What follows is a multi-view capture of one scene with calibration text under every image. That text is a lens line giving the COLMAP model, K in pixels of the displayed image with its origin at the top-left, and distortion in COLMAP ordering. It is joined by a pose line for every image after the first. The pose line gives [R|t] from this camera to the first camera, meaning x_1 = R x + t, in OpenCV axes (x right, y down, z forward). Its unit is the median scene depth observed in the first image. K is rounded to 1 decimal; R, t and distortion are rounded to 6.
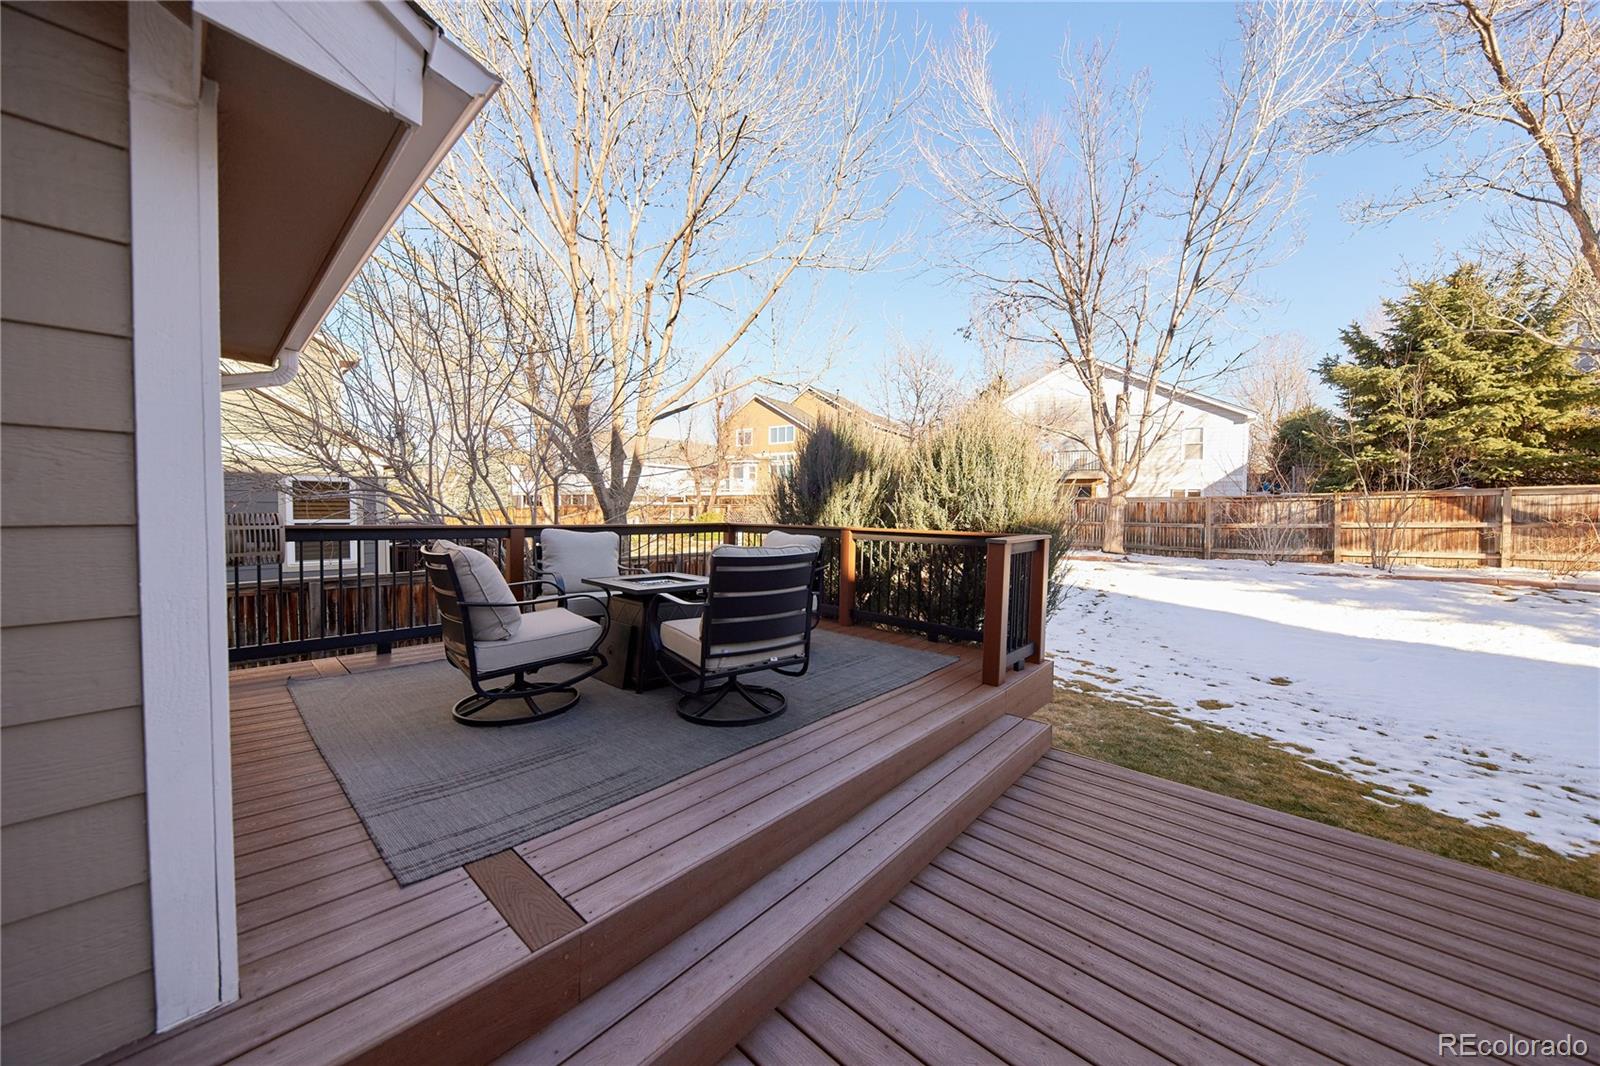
lens RADIAL K [[564.4, 0, 807.3], [0, 564.4, 537.2], [0, 0, 1]] dist [0.000526, -0.002452]
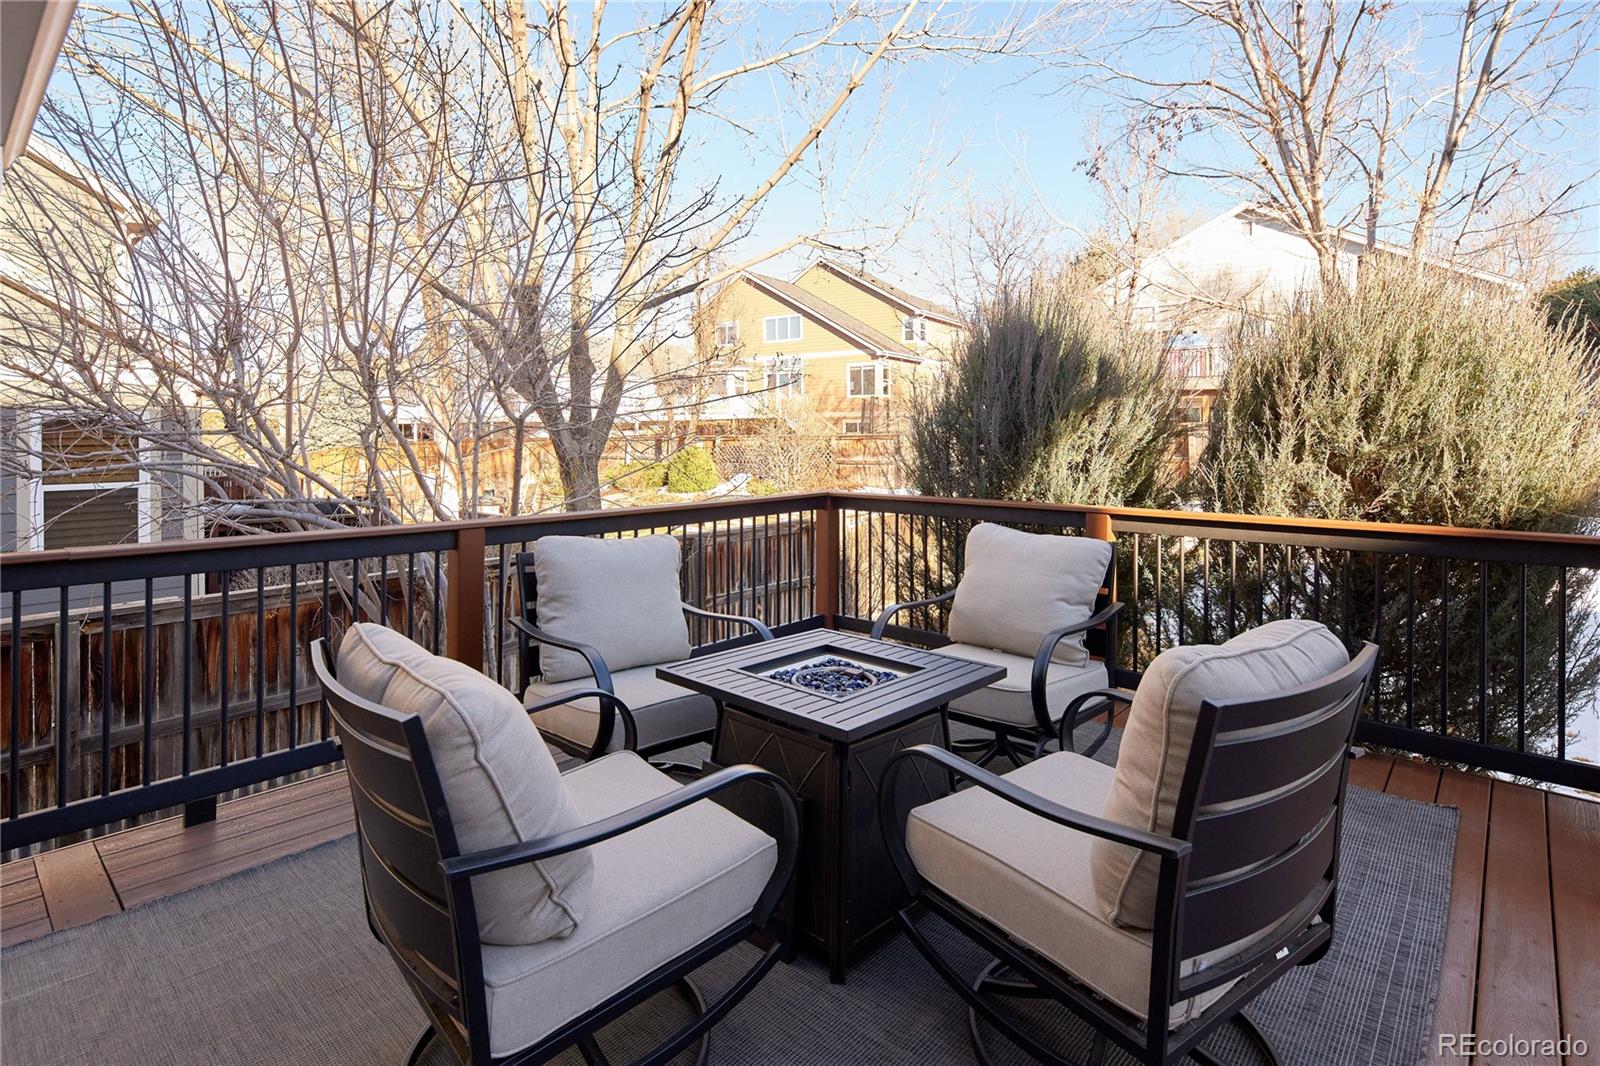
lens RADIAL K [[807.2, 0, 786.6], [0, 807.2, 441.7], [0, 0, 1]] dist [0.004644, -0.001538]
pose [[0.999846, -0.015372, -0.008408, -0.192414], [0.015029, 0.999113, -0.039337, -0.049812], [0.009005, 0.039204, 0.999191, 0.244626]]
